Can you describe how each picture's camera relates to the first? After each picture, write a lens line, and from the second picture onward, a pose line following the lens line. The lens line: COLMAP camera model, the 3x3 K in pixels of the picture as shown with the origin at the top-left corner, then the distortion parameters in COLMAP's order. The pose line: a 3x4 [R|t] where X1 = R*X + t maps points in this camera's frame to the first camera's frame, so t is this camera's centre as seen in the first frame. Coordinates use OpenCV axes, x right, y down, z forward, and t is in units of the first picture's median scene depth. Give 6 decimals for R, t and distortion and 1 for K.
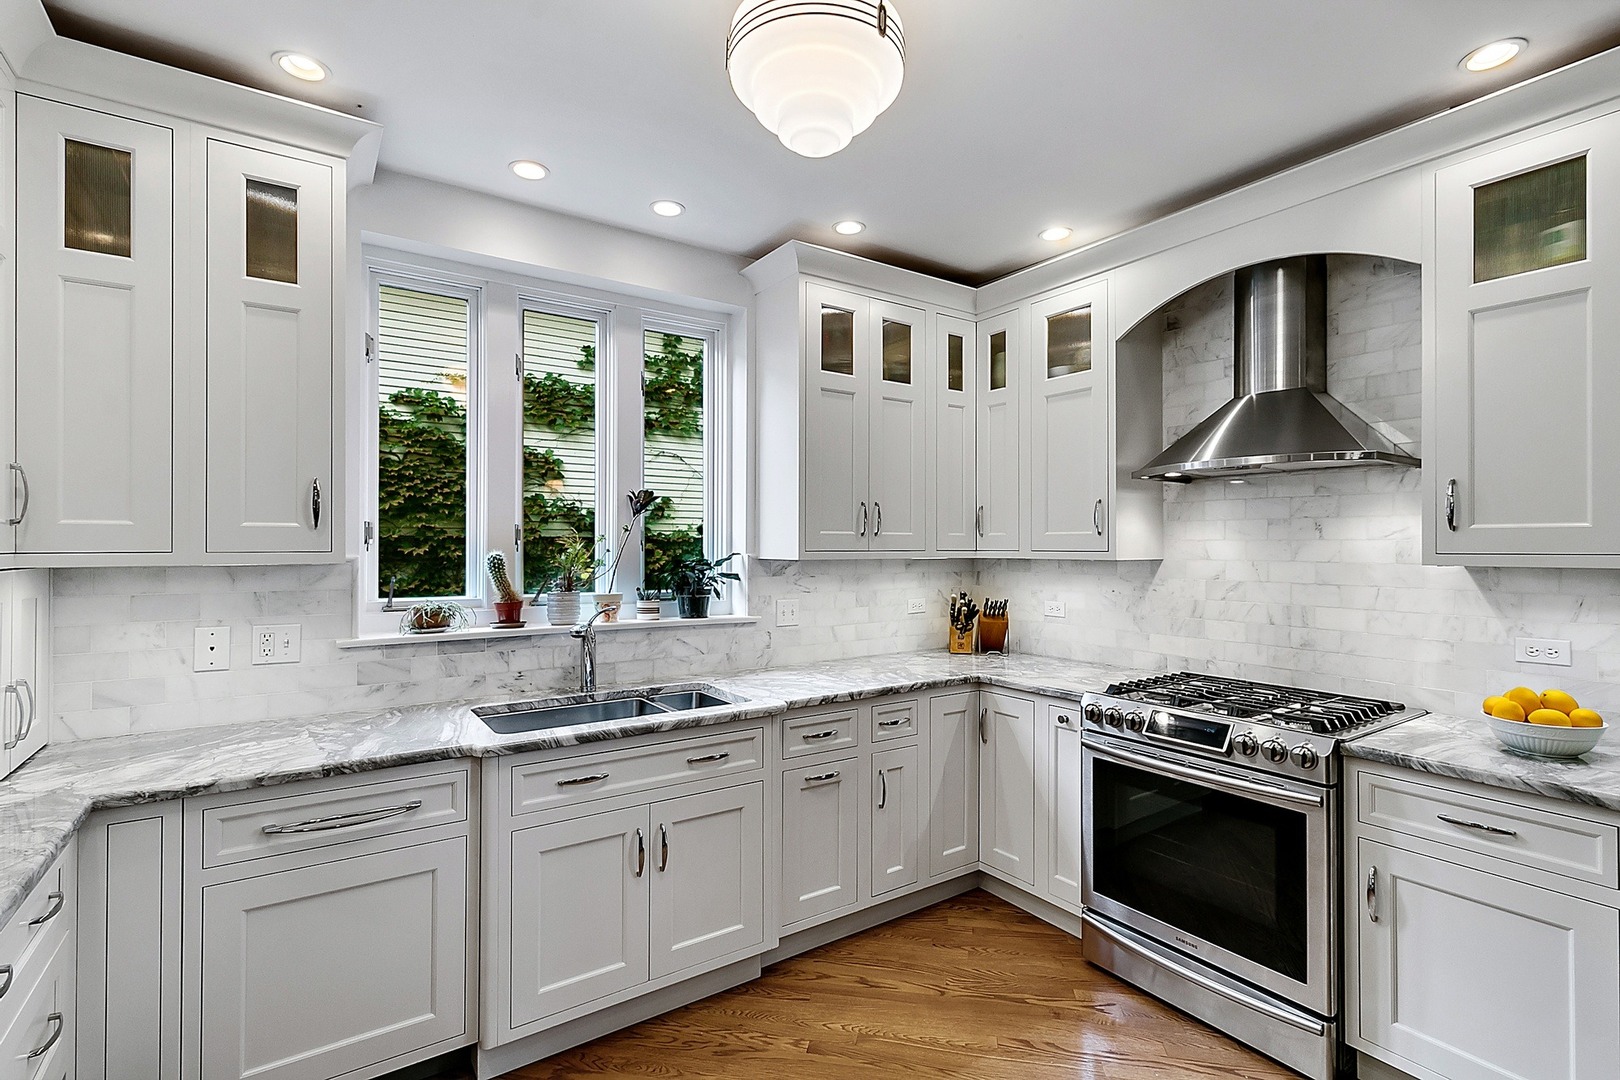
lens RADIAL K [[758.2, 0, 812.0], [0, 758.2, 542.3], [0, 0, 1]] dist [0.007958, 0.001060]
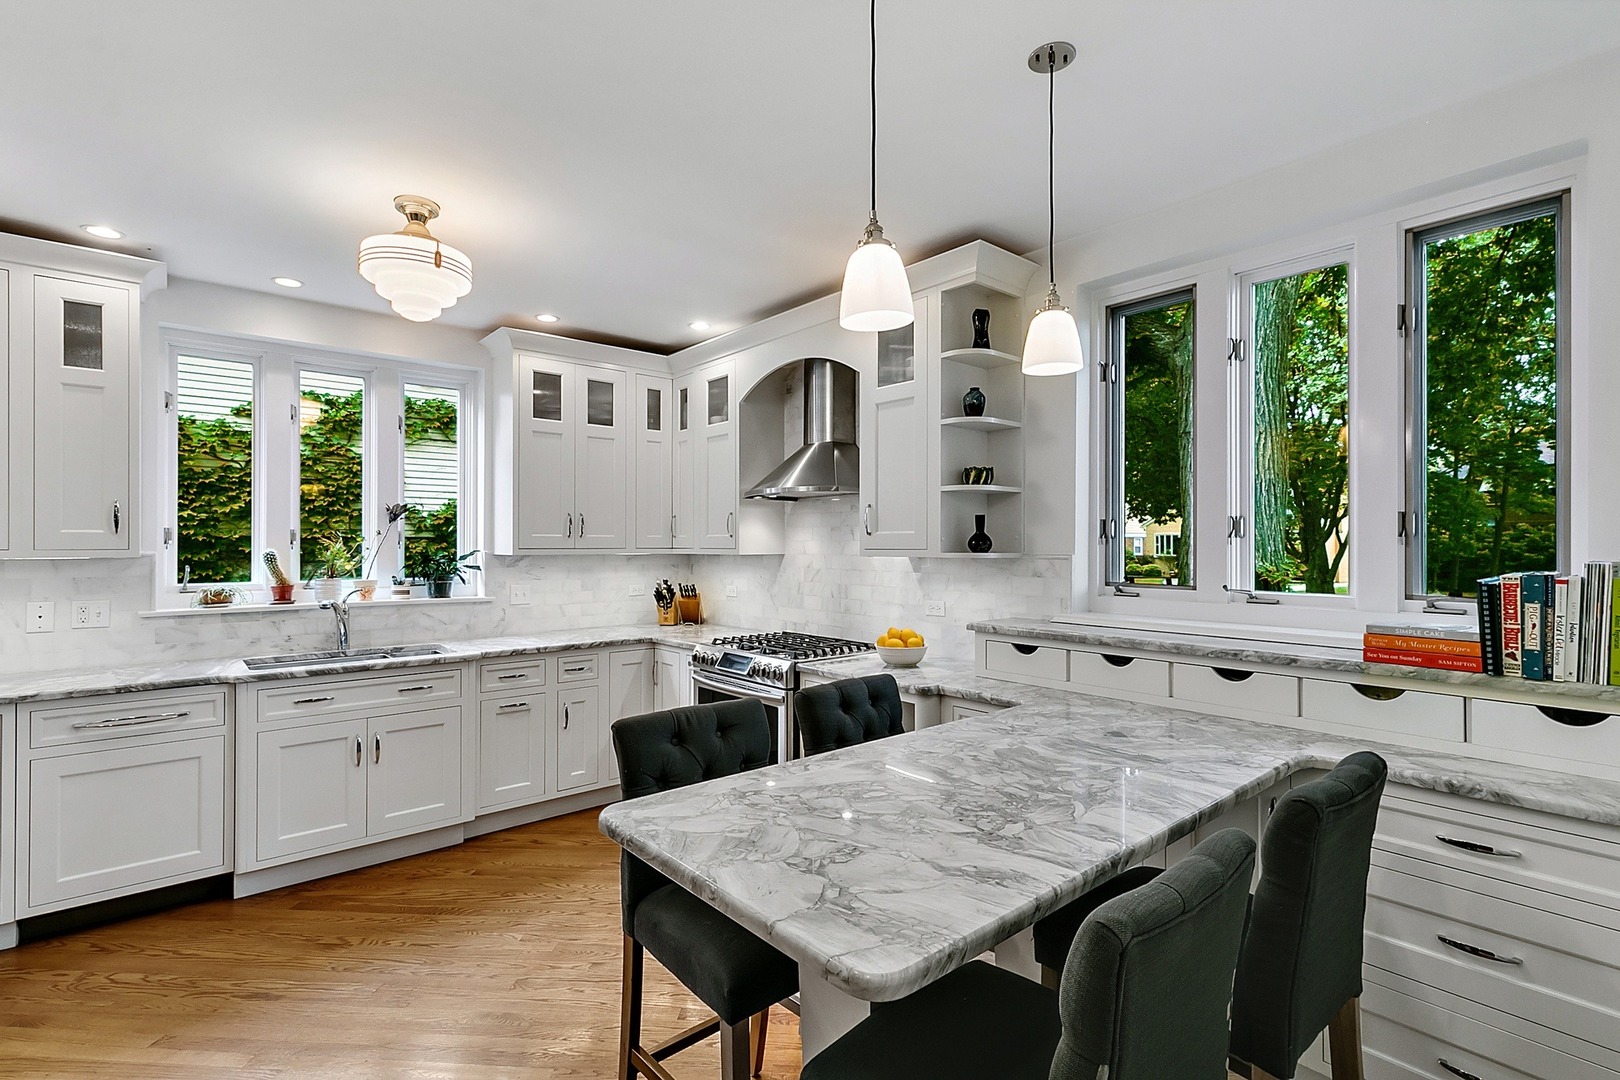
lens RADIAL K [[758.2, 0, 809.5], [0, 758.2, 541.9], [0, 0, 1]] dist [0.007958, 0.001060]
pose [[0.994348, -0.000628, 0.106172, 0.399758], [0.000486, 0.999999, 0.001357, -0.002437], [-0.106173, -0.001297, 0.994347, -0.467787]]
